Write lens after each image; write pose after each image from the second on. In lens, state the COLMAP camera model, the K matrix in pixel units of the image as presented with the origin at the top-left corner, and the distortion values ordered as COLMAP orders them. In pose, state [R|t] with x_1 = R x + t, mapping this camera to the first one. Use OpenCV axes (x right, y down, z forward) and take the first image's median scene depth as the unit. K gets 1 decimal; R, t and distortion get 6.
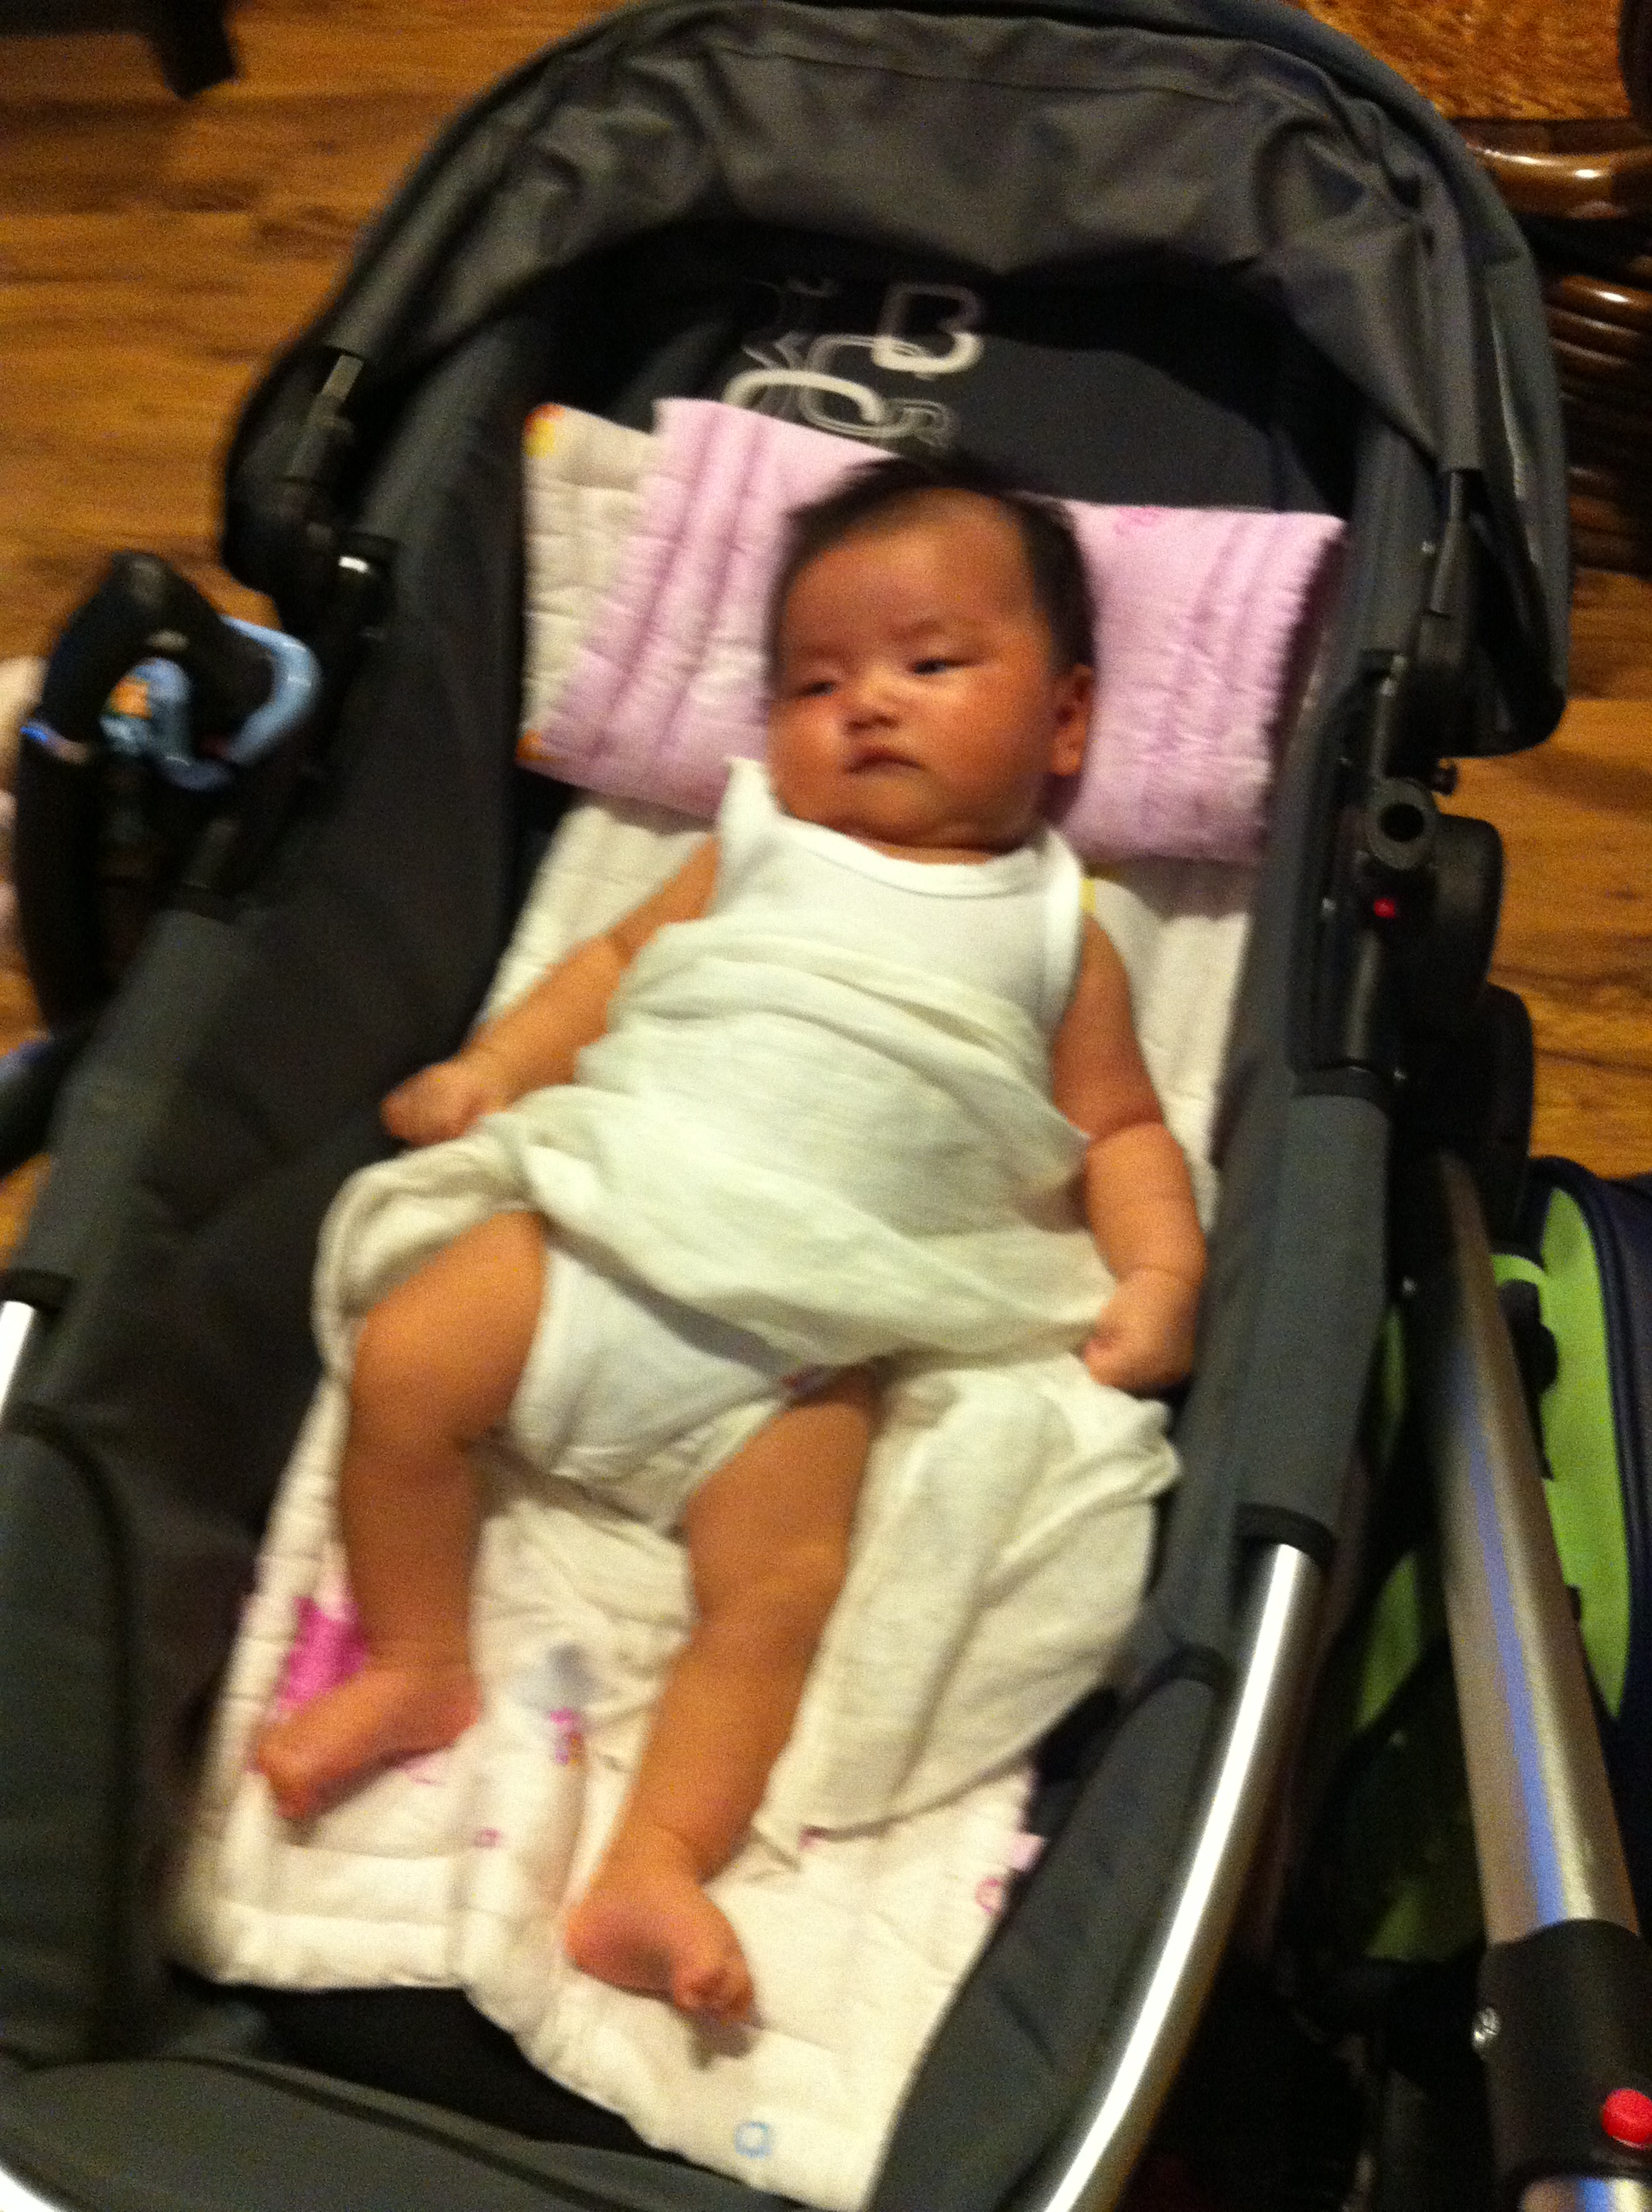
lens RADIAL K [[1915.2, 0, 838.1], [0, 1915.2, 1150.8], [0, 0, 1]] dist [0.006455, -0.069779]
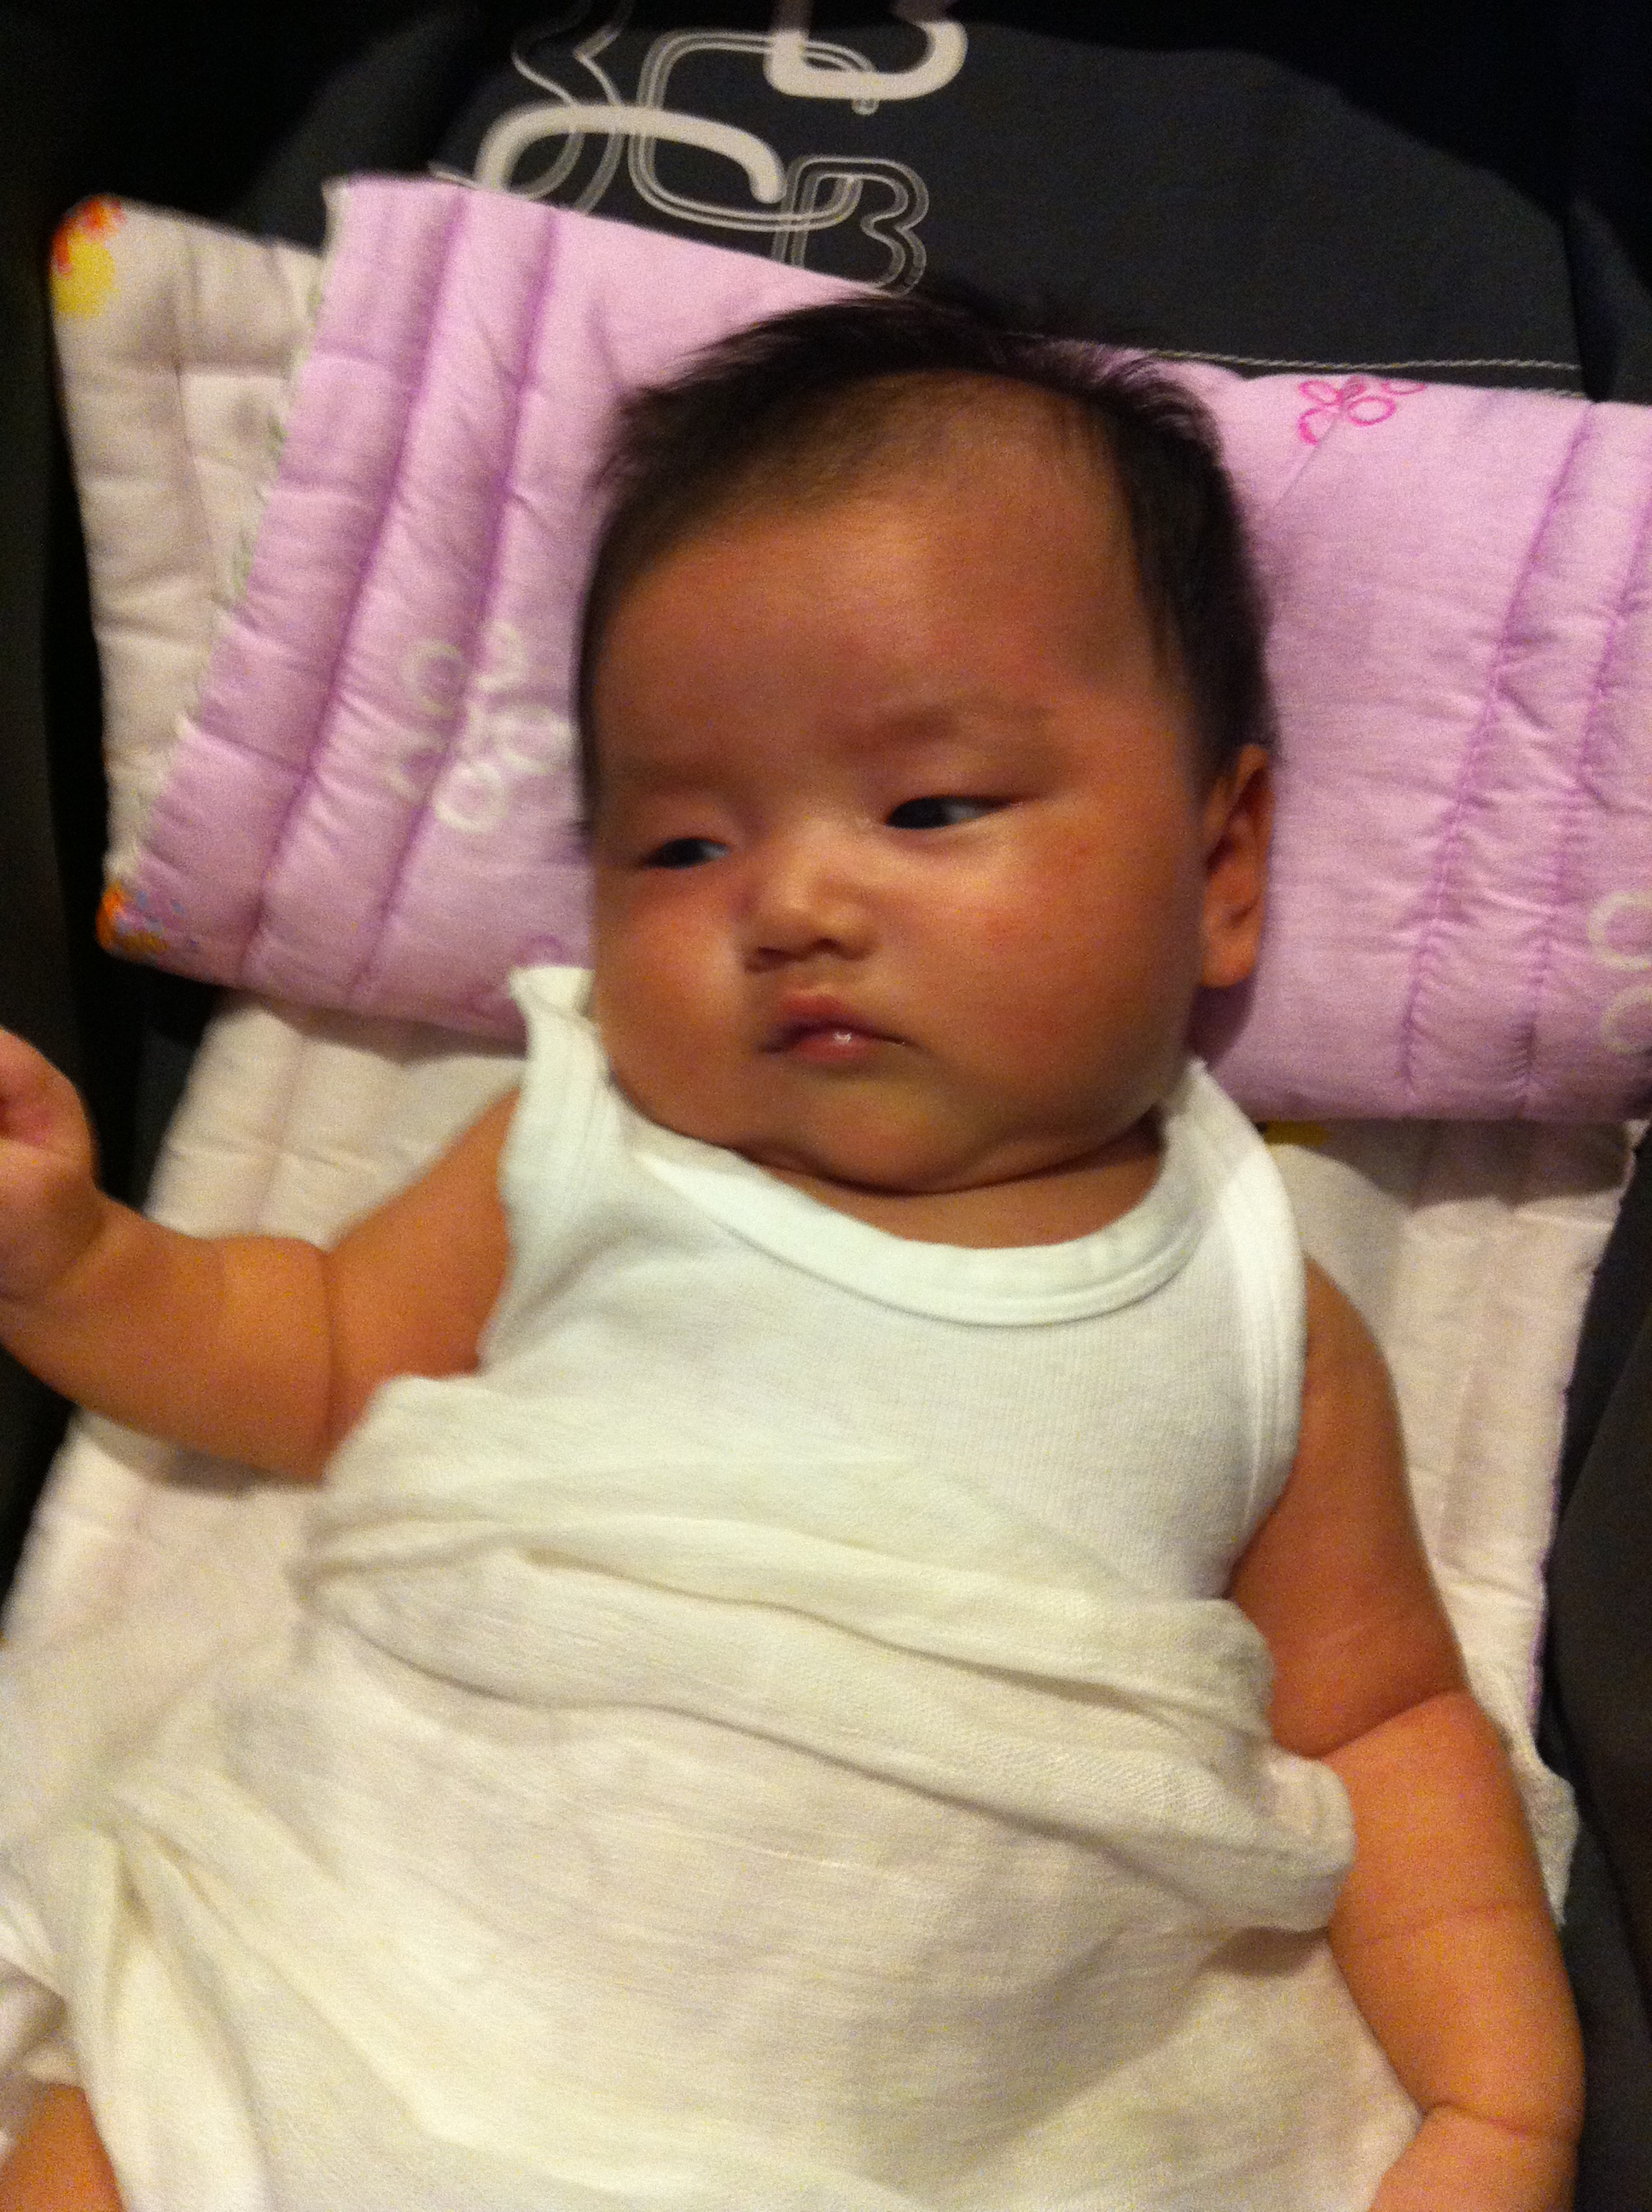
lens RADIAL K [[1915.2, 0, 833.2], [0, 1915.2, 1009.6], [0, 0, 1]] dist [0.006455, -0.069779]
pose [[0.995887, -0.059366, 0.068450, -0.014050], [0.053983, 0.995492, 0.077980, -0.234558], [-0.072771, -0.073964, 0.994602, 0.542559]]
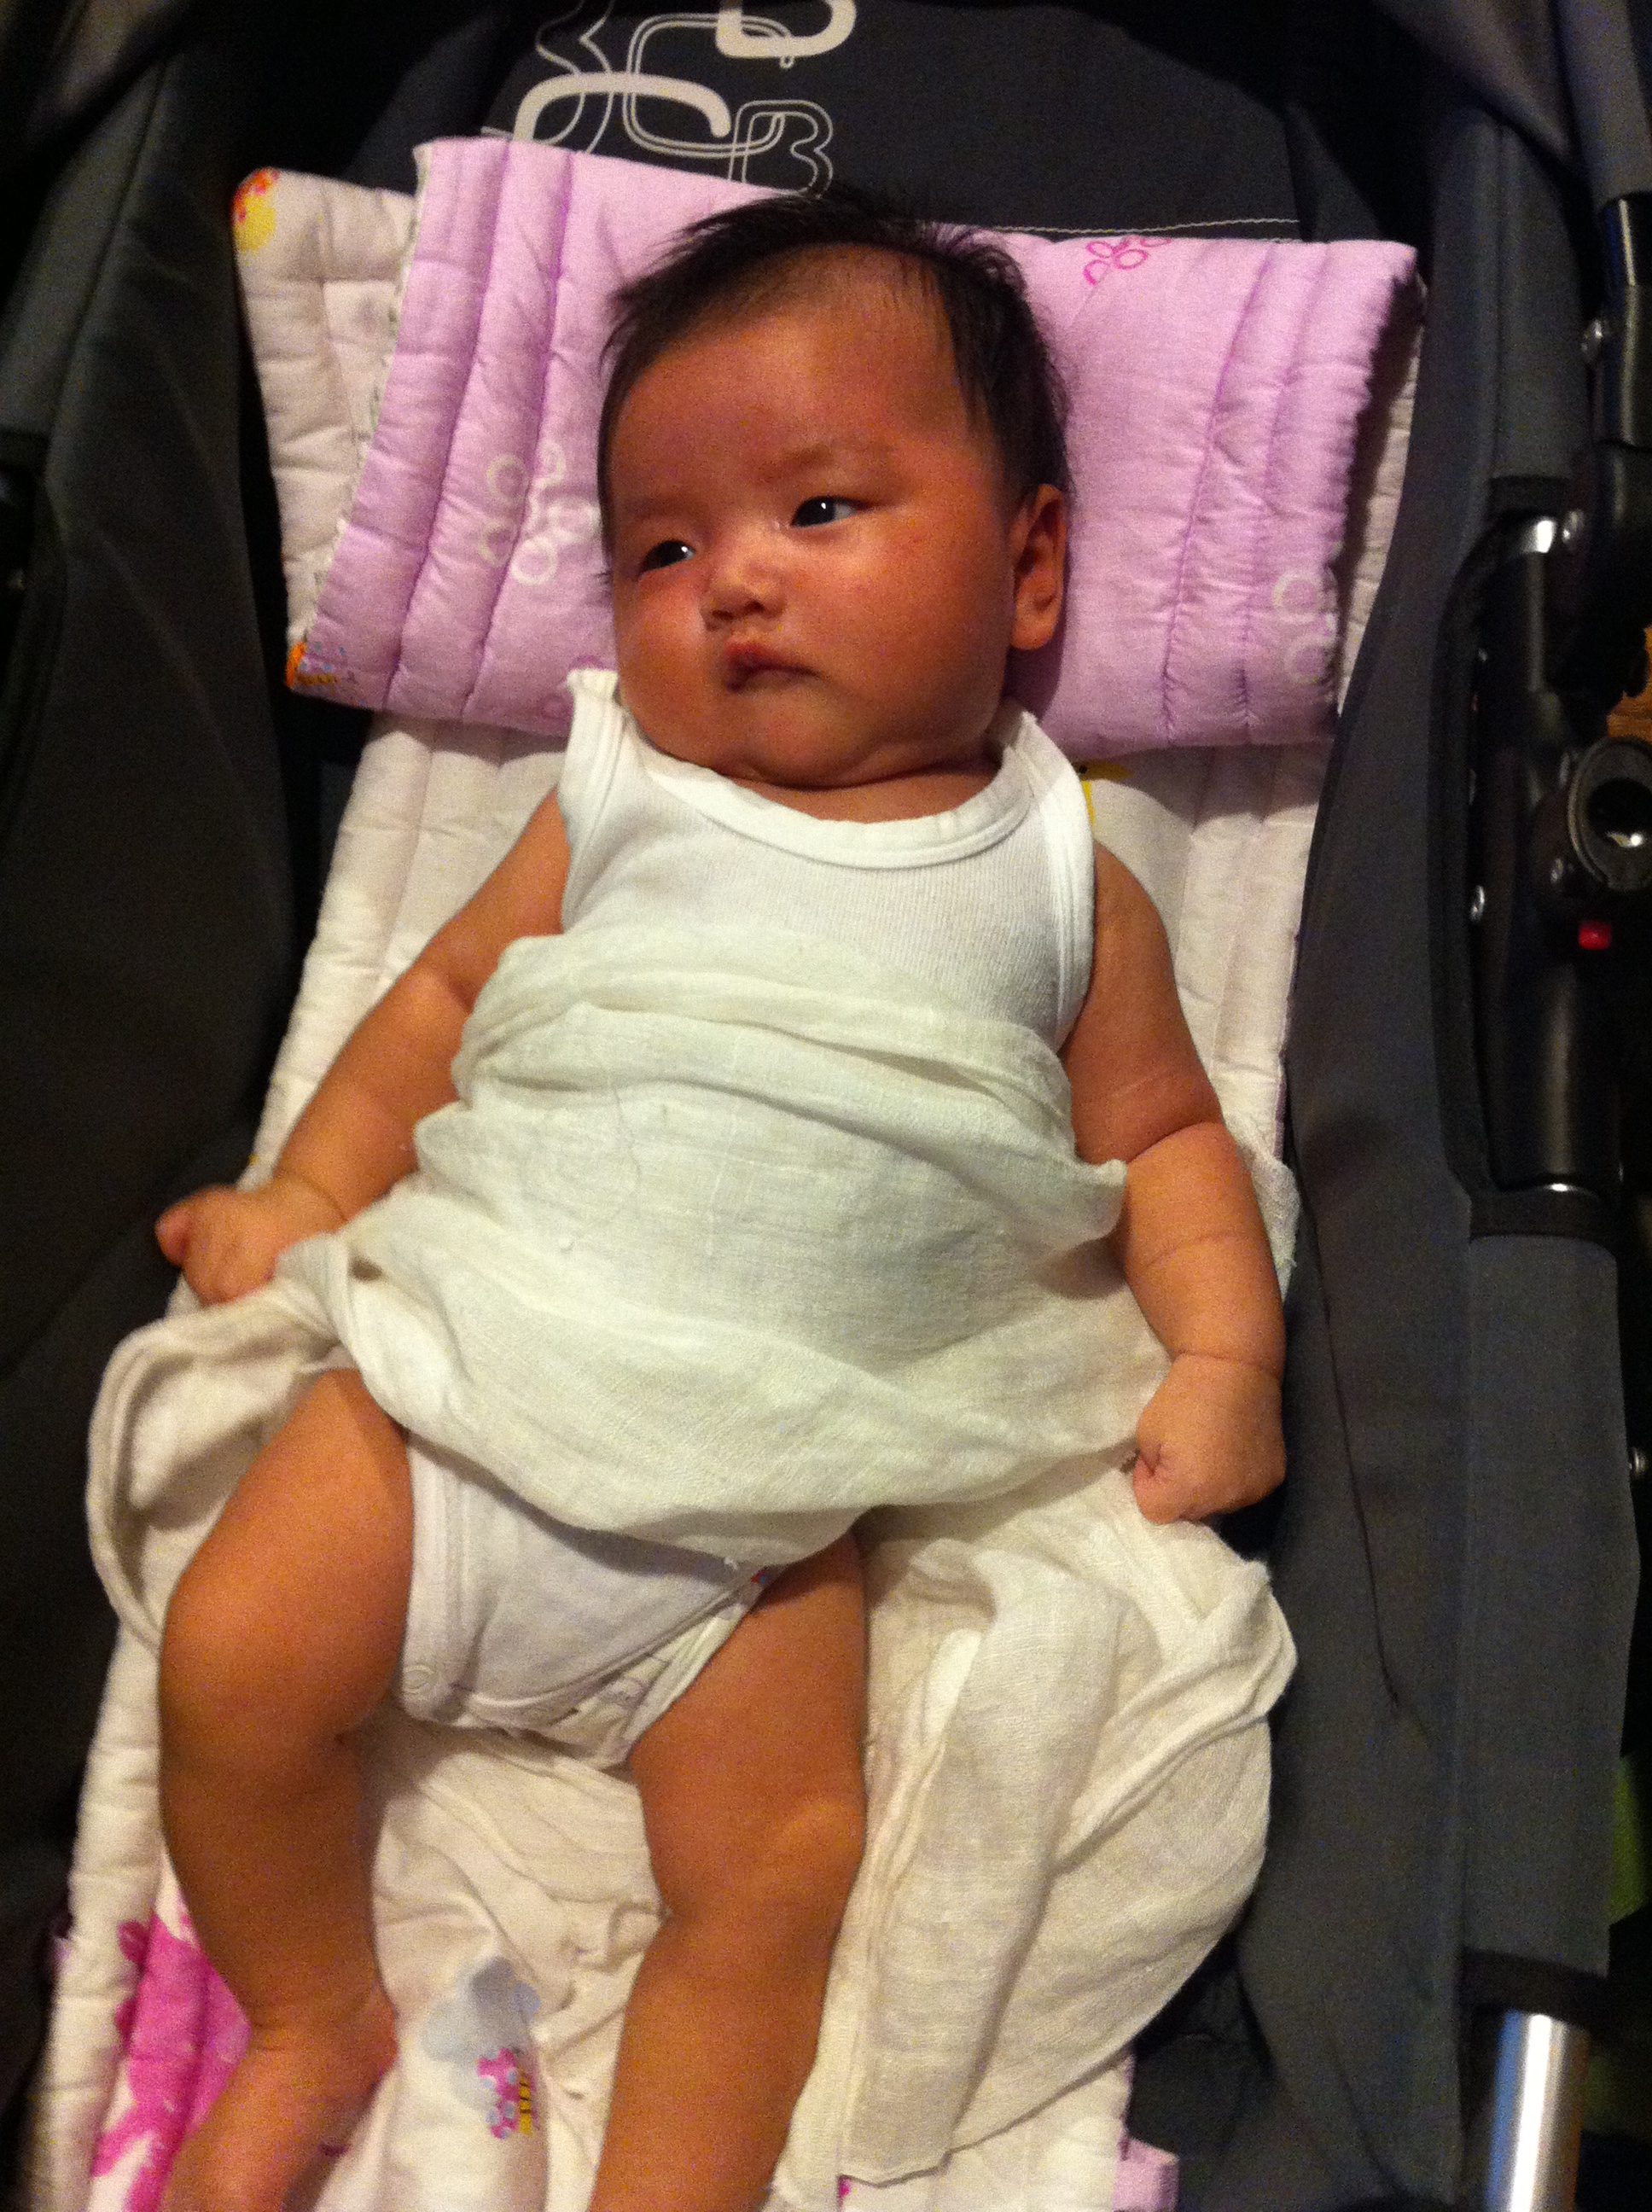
lens RADIAL K [[1951.8, 0, 805.8], [0, 1951.8, 1113.8], [0, 0, 1]] dist [-0.035278, -0.039156]
pose [[0.994569, -0.103641, 0.009581, 0.005190], [0.100920, 0.982768, 0.154859, -0.150721], [-0.025466, -0.153051, 0.987890, 0.268848]]
